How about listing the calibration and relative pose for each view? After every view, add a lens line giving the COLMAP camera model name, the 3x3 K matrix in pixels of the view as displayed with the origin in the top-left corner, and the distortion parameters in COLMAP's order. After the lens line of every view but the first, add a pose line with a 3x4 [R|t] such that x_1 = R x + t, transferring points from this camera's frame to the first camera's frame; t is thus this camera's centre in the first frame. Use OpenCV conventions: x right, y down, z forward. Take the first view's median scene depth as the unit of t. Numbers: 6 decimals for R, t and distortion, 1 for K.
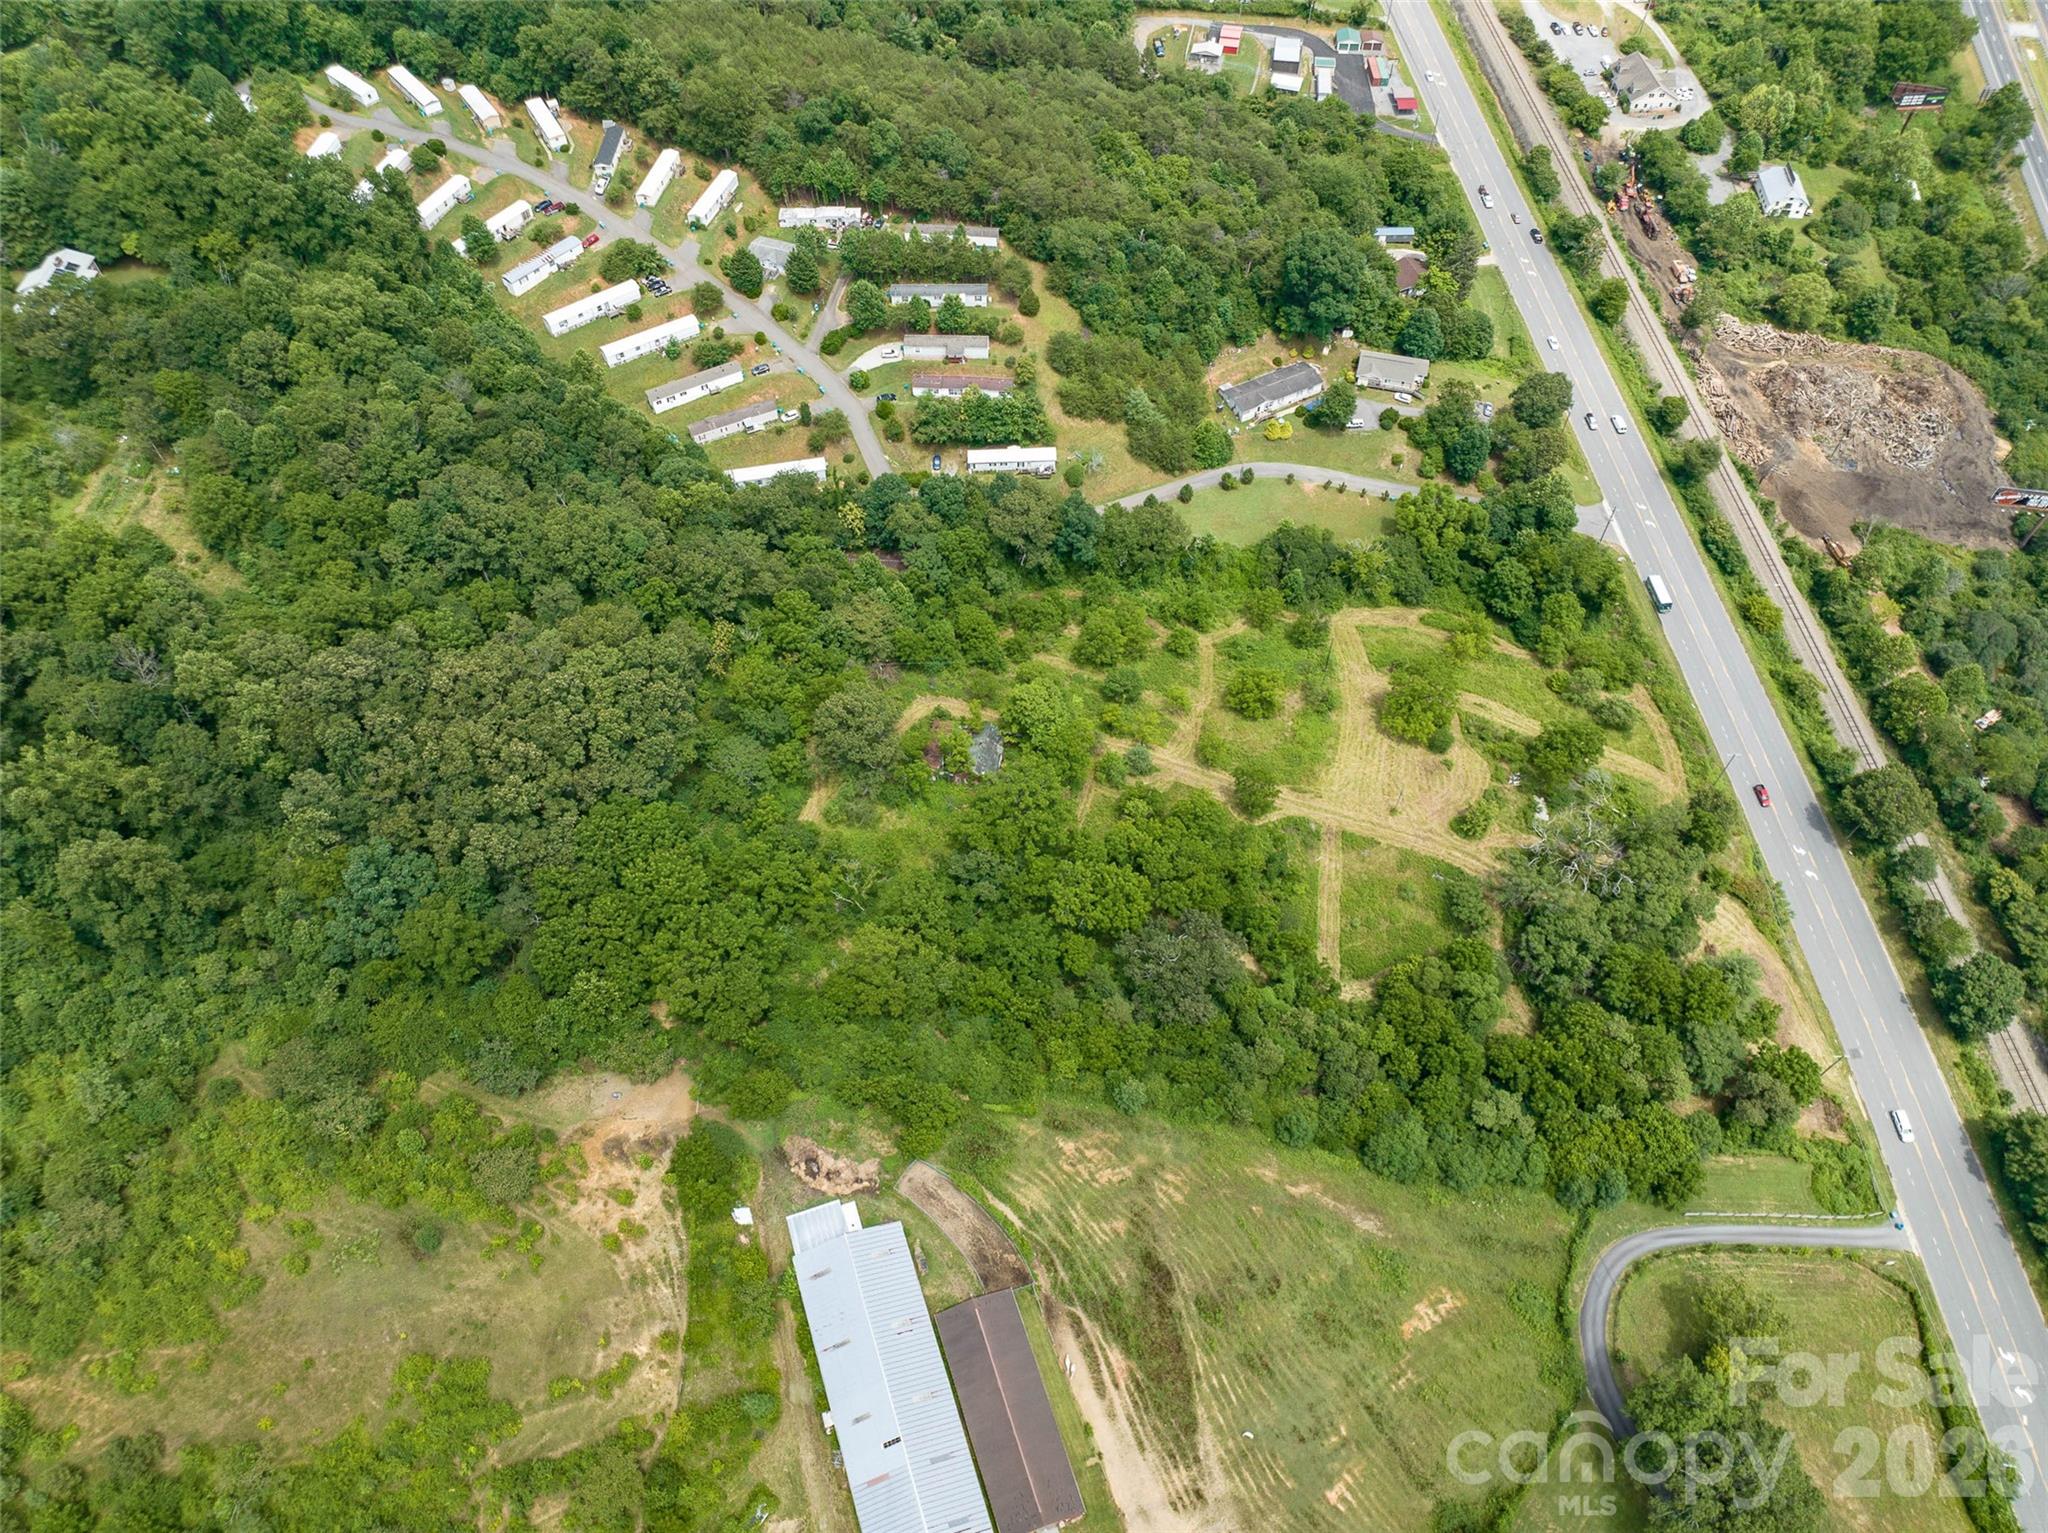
lens RADIAL K [[1448.4, 0, 1012.2], [0, 1448.4, 781.1], [0, 0, 1]] dist [-0.053367, 0.026277]
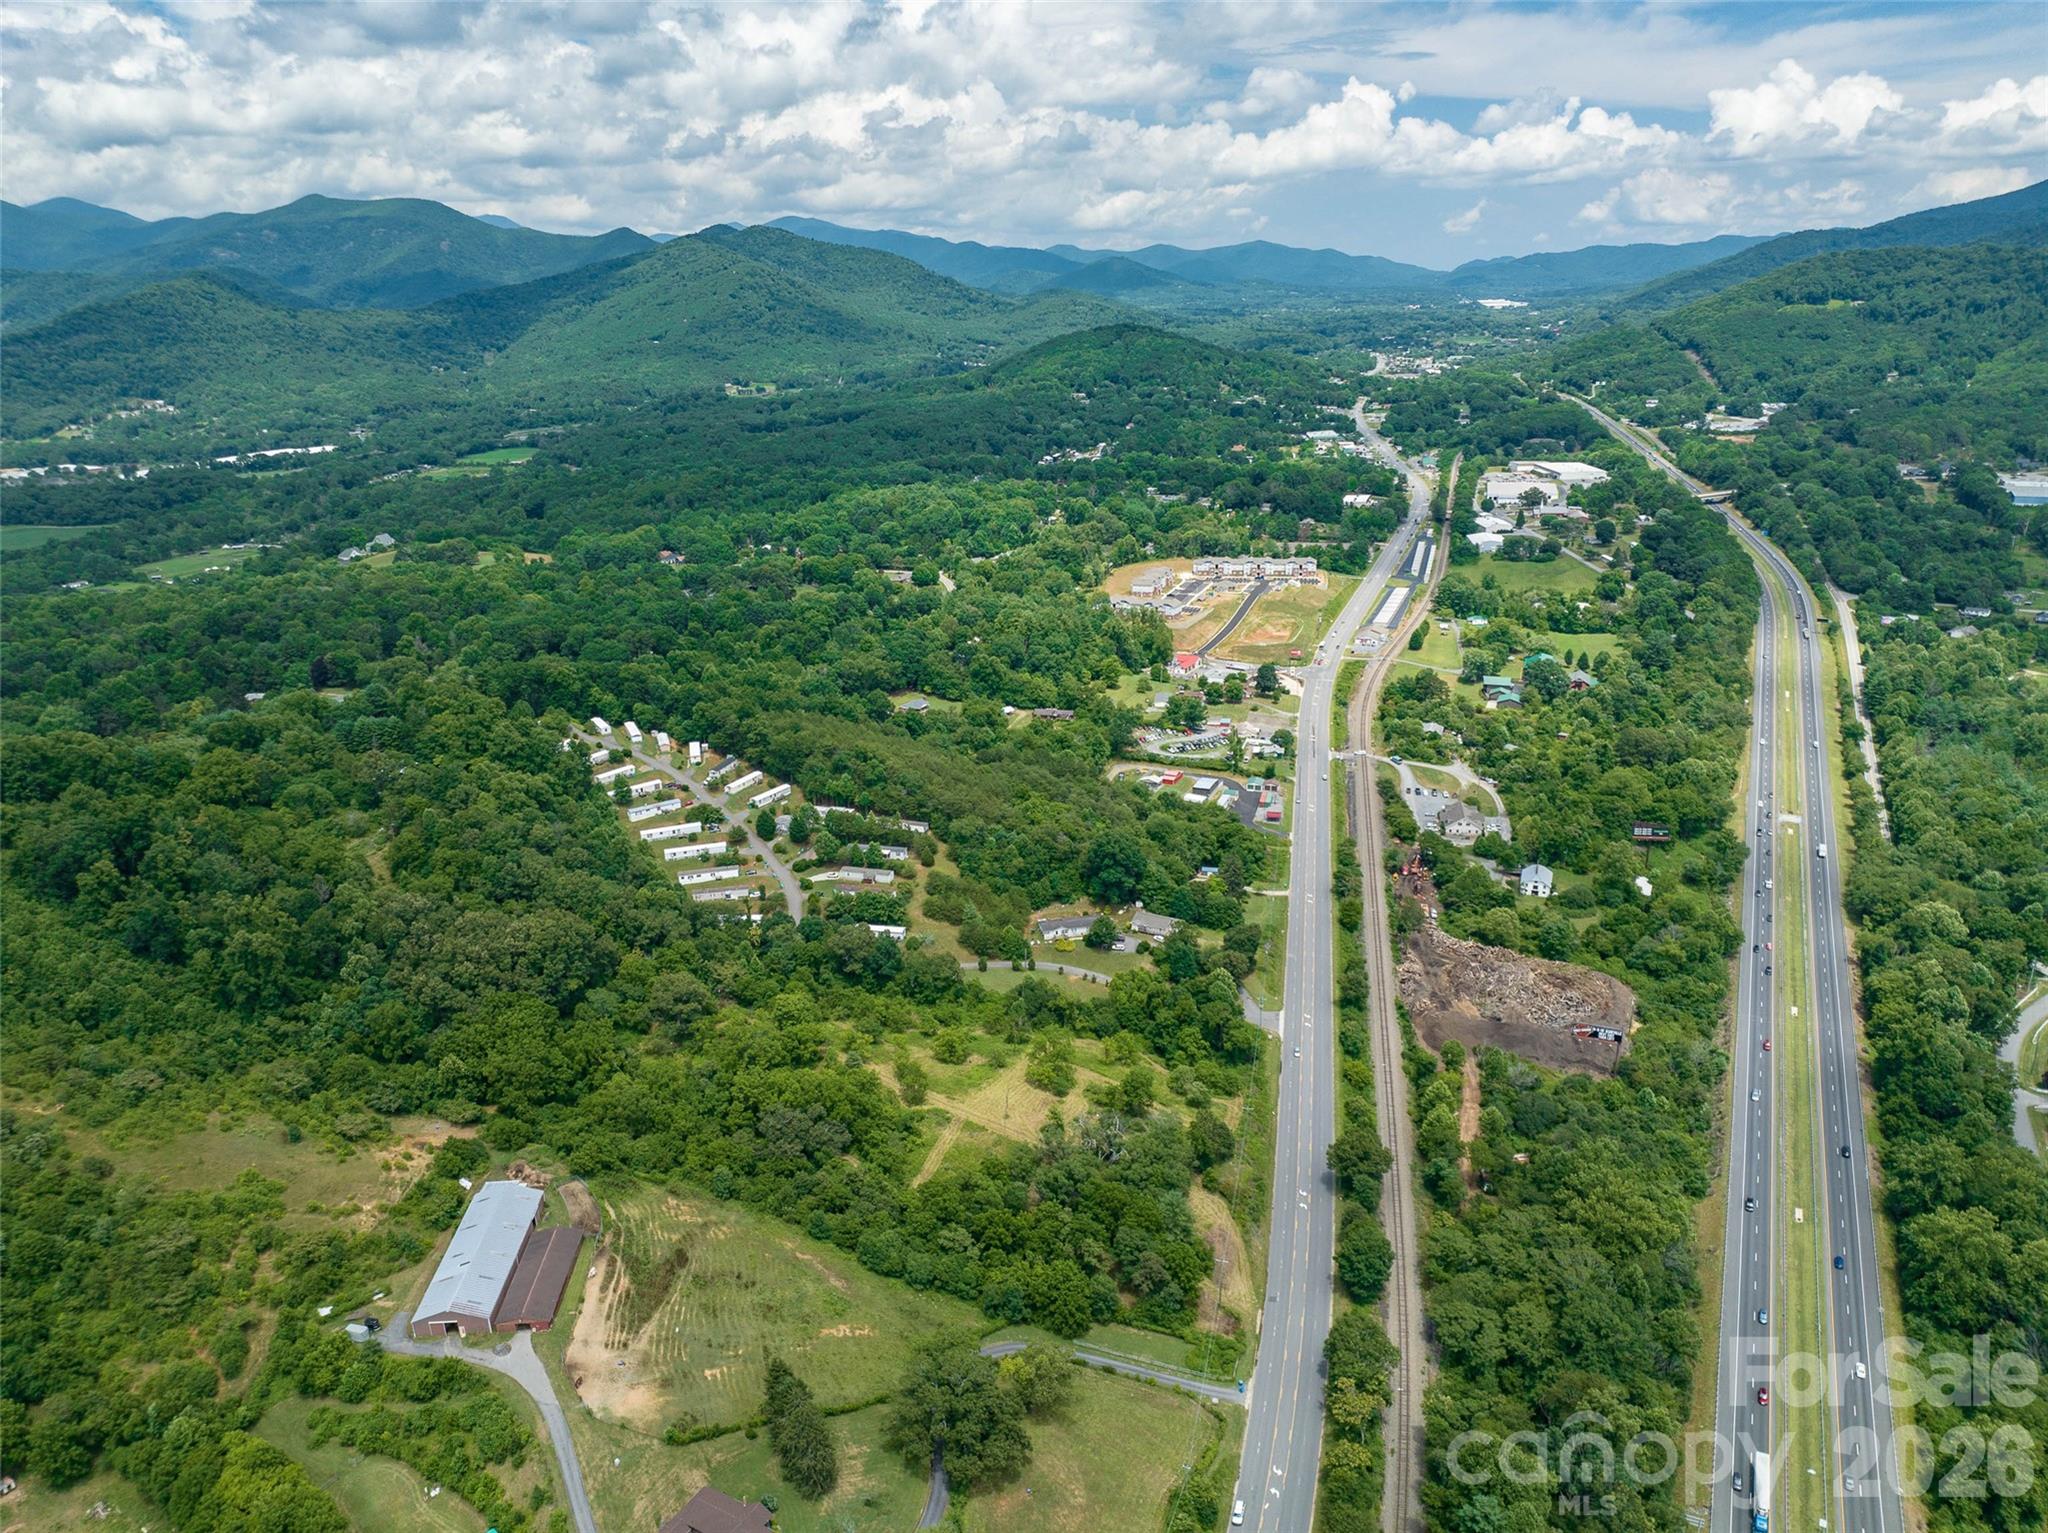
lens RADIAL K [[1448.4, 0, 1029.8], [0, 1448.4, 774.5], [0, 0, 1]] dist [-0.053367, 0.026277]
pose [[0.963484, 0.066931, -0.259264, 0.537641], [-0.203685, 0.811711, -0.547391, 0.447290], [0.173810, 0.580211, 0.795704, -0.299355]]
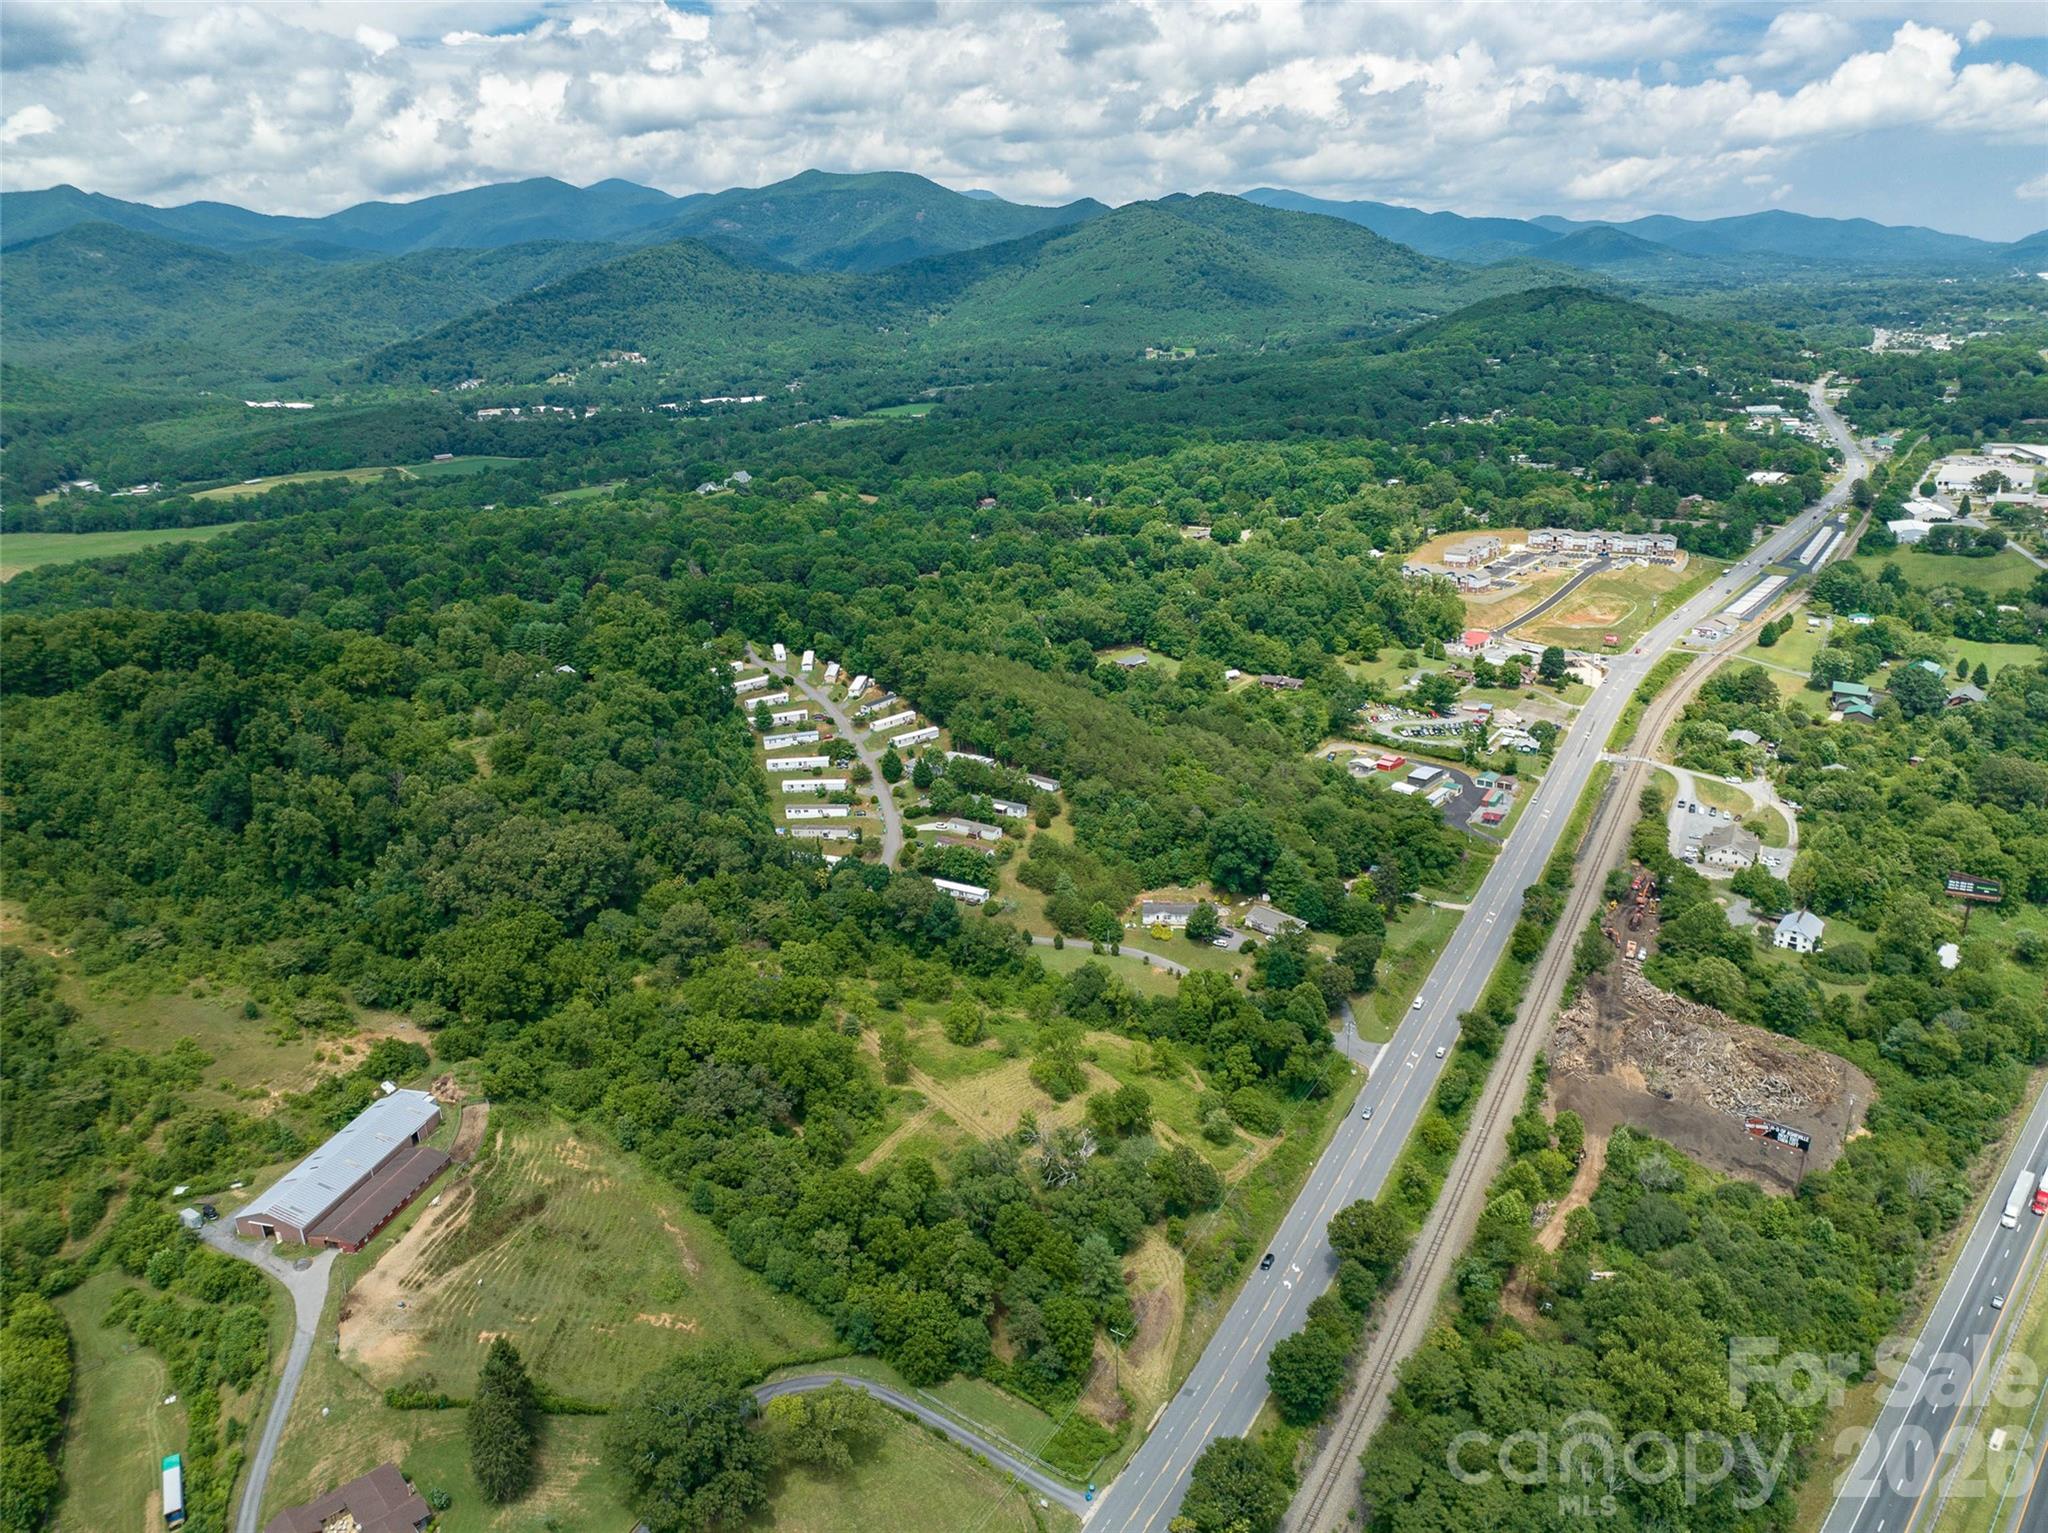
lens RADIAL K [[1448.4, 0, 1030.1], [0, 1448.4, 759.1], [0, 0, 1]] dist [-0.053367, 0.026277]
pose [[0.833851, 0.155524, -0.529628, 0.769953], [-0.430515, 0.783745, -0.447662, 0.273849], [0.345471, 0.601296, 0.720481, -0.071735]]
